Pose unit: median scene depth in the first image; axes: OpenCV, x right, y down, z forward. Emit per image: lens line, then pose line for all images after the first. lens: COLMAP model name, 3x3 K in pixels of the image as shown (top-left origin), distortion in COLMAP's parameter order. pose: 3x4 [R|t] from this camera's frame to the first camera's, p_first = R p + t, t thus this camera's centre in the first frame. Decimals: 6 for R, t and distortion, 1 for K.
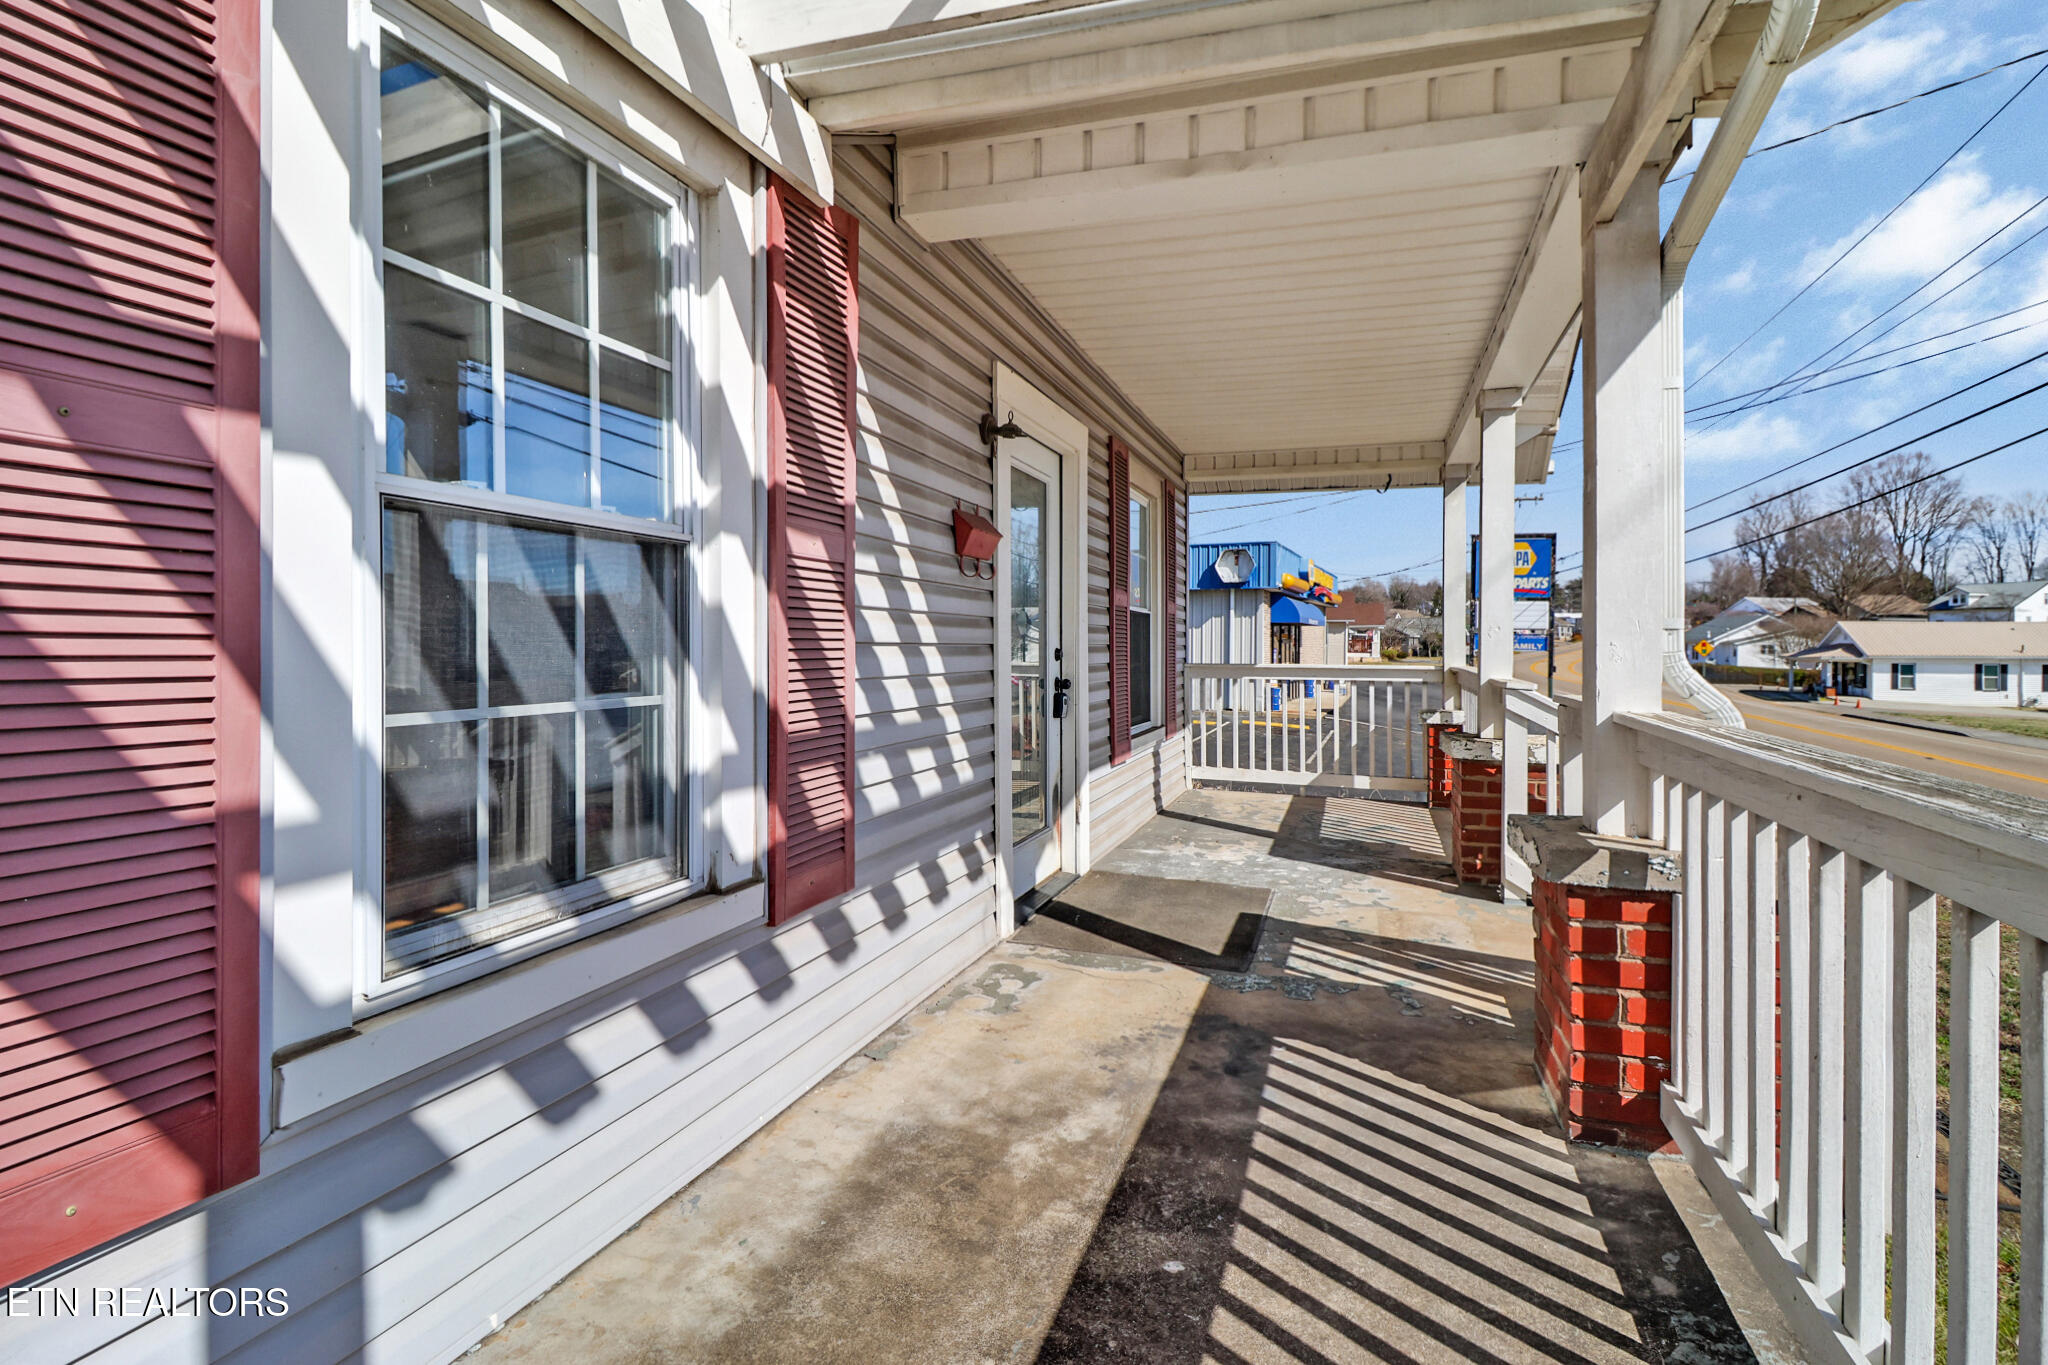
lens RADIAL K [[943.0, 0, 1045.0], [0, 943.0, 651.3], [0, 0, 1]] dist [-0.001182, -0.010018]
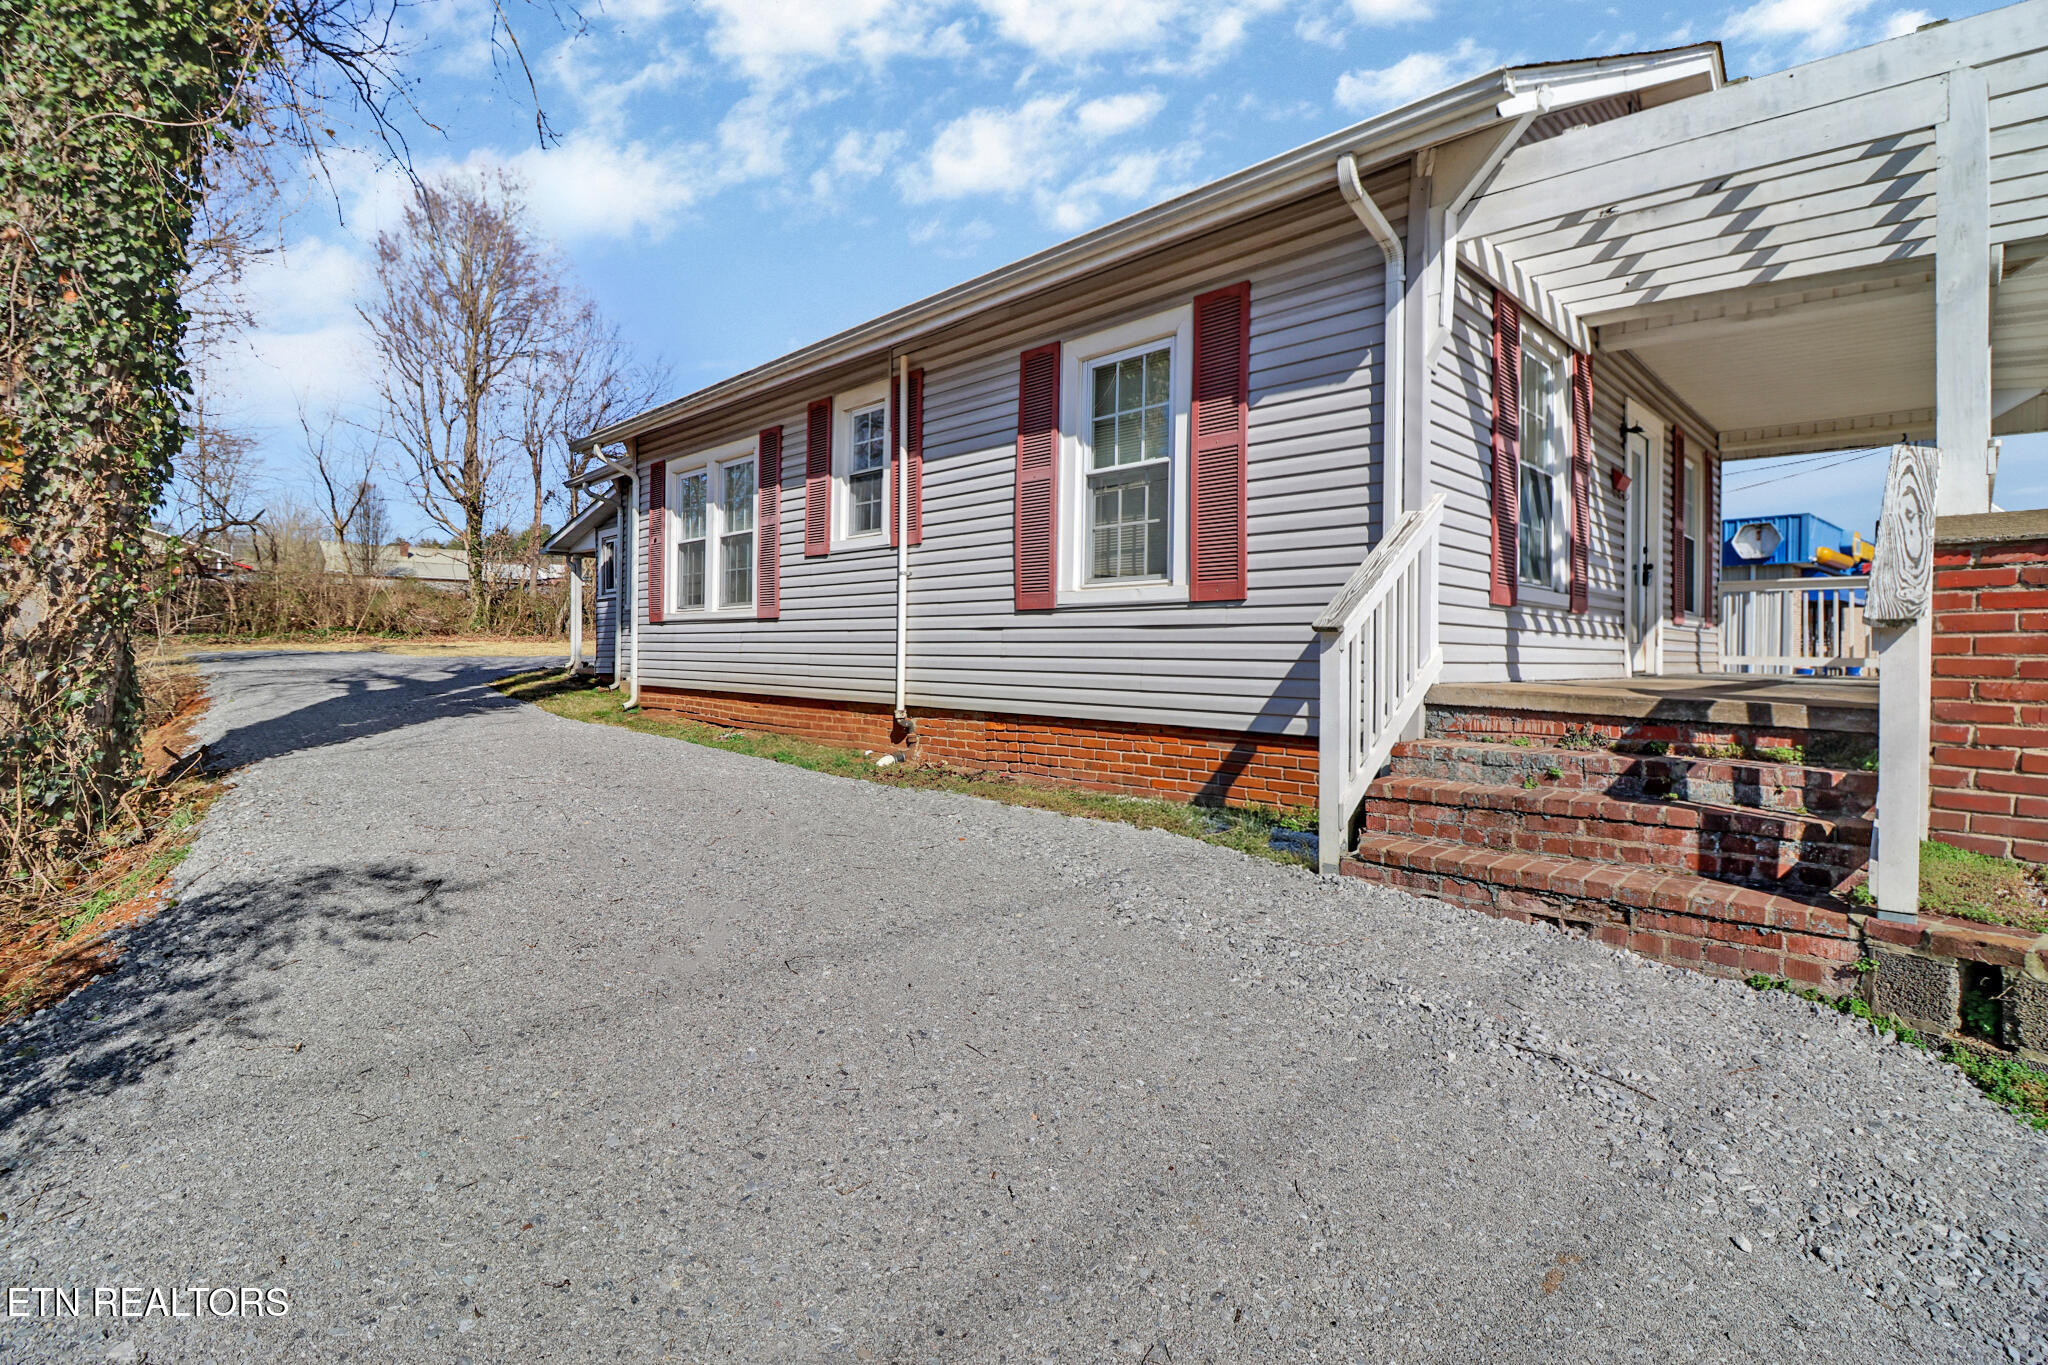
lens RADIAL K [[943.0, 0, 1045.0], [0, 943.0, 651.3], [0, 0, 1]] dist [-0.001182, -0.010018]
pose [[0.901931, 0.007725, -0.431811, -0.217328], [-0.010917, 0.999928, -0.004913, 0.194091], [0.431742, 0.009145, 0.901951, -0.993792]]
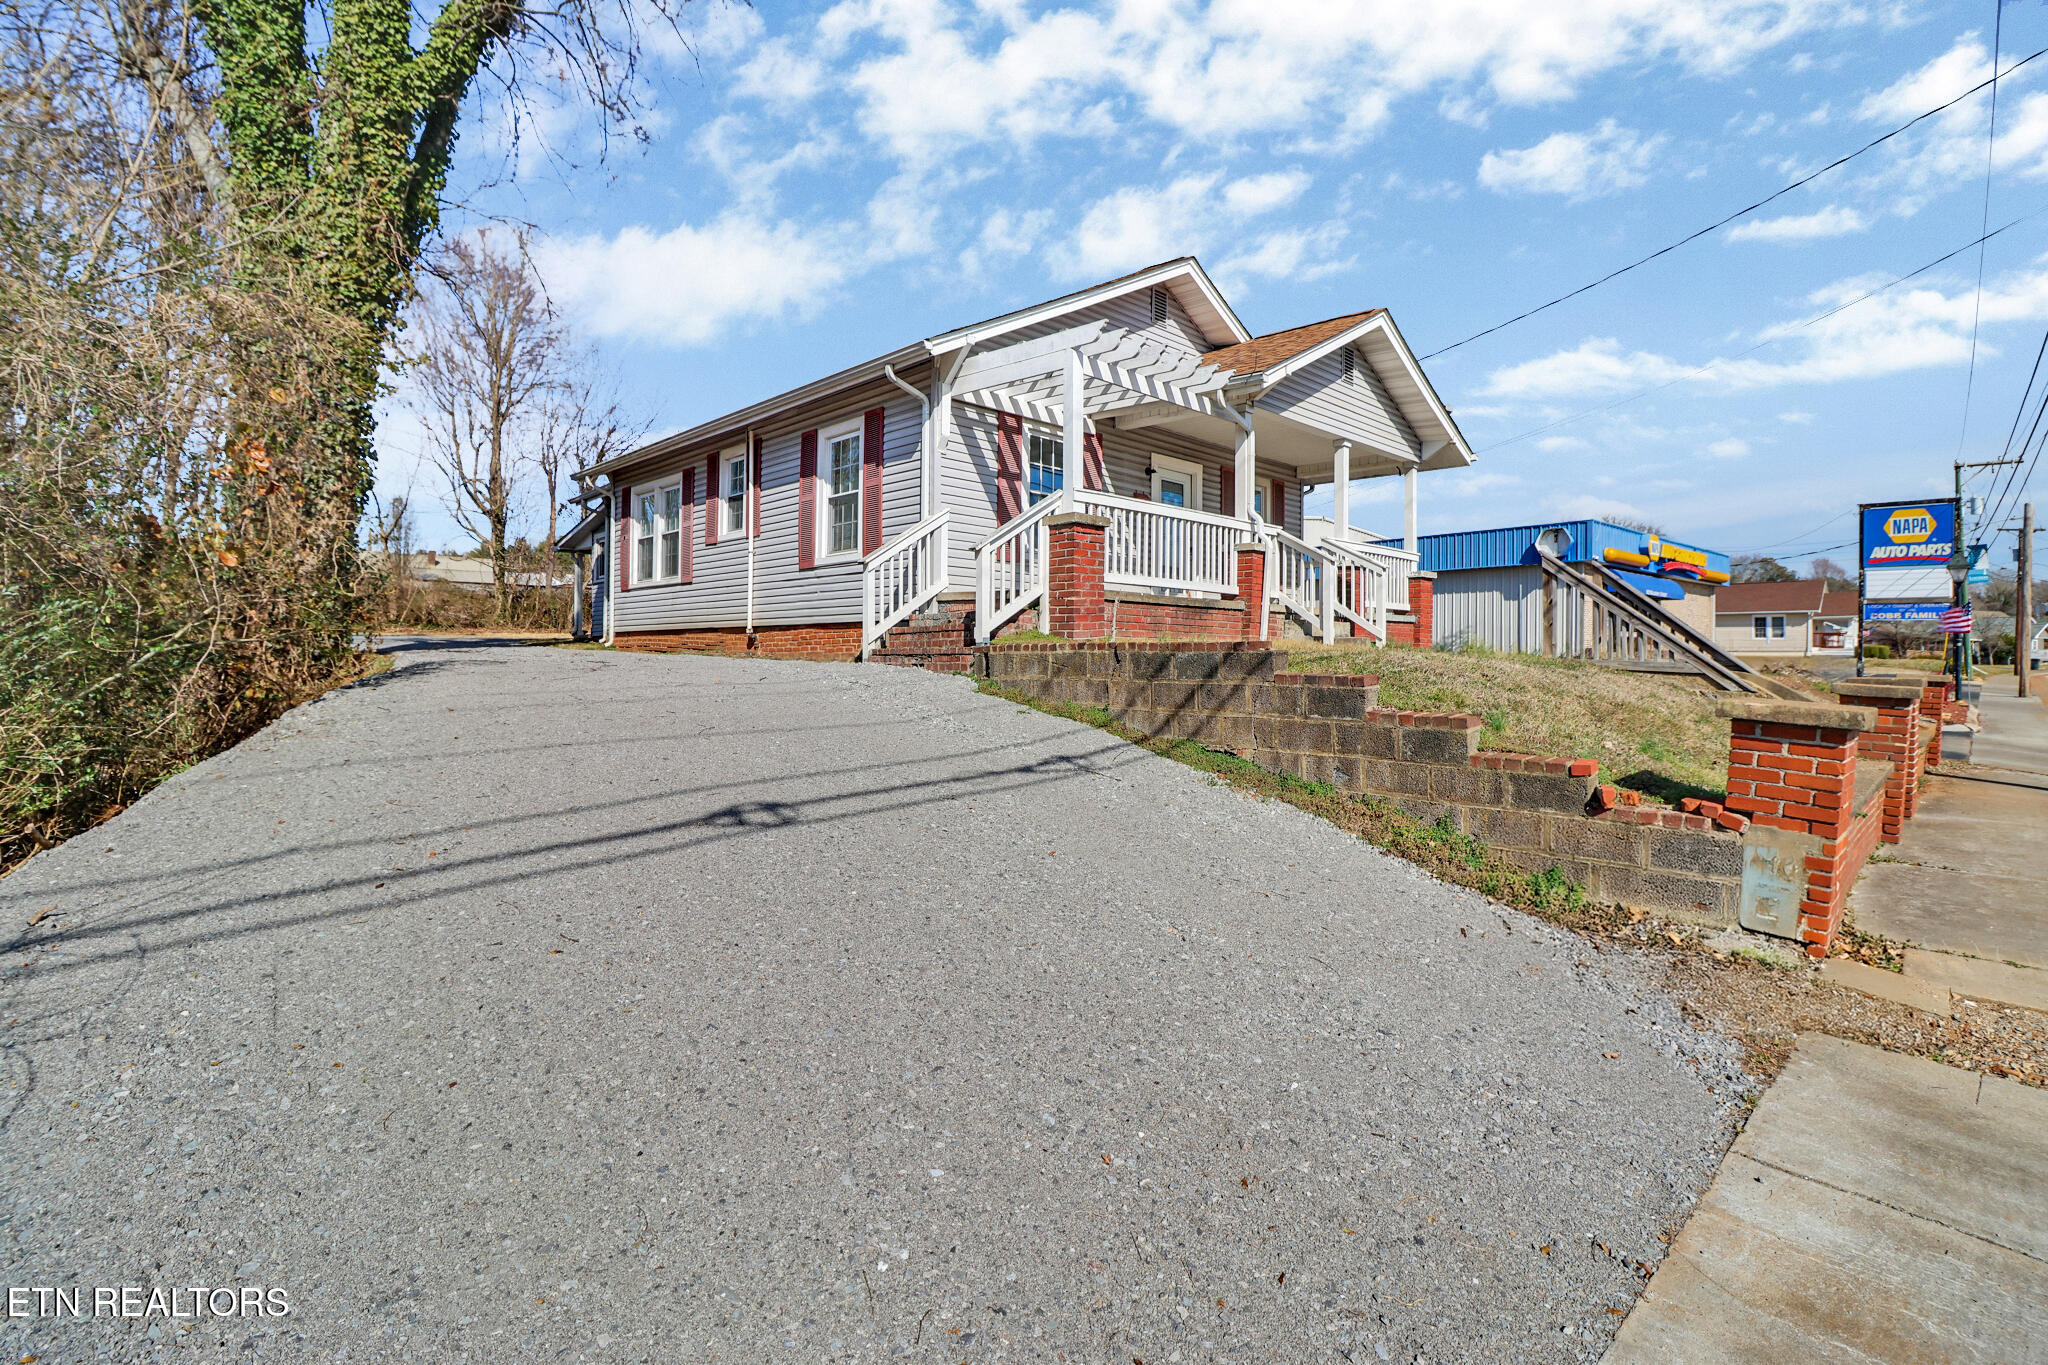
lens RADIAL K [[943.0, 0, 1045.0], [0, 943.0, 651.3], [0, 0, 1]] dist [-0.001182, -0.010018]
pose [[0.896295, 0.001587, -0.443455, 0.861877], [-0.009811, 0.999820, -0.016251, 0.380526], [0.443349, 0.018917, 0.896149, -1.761395]]
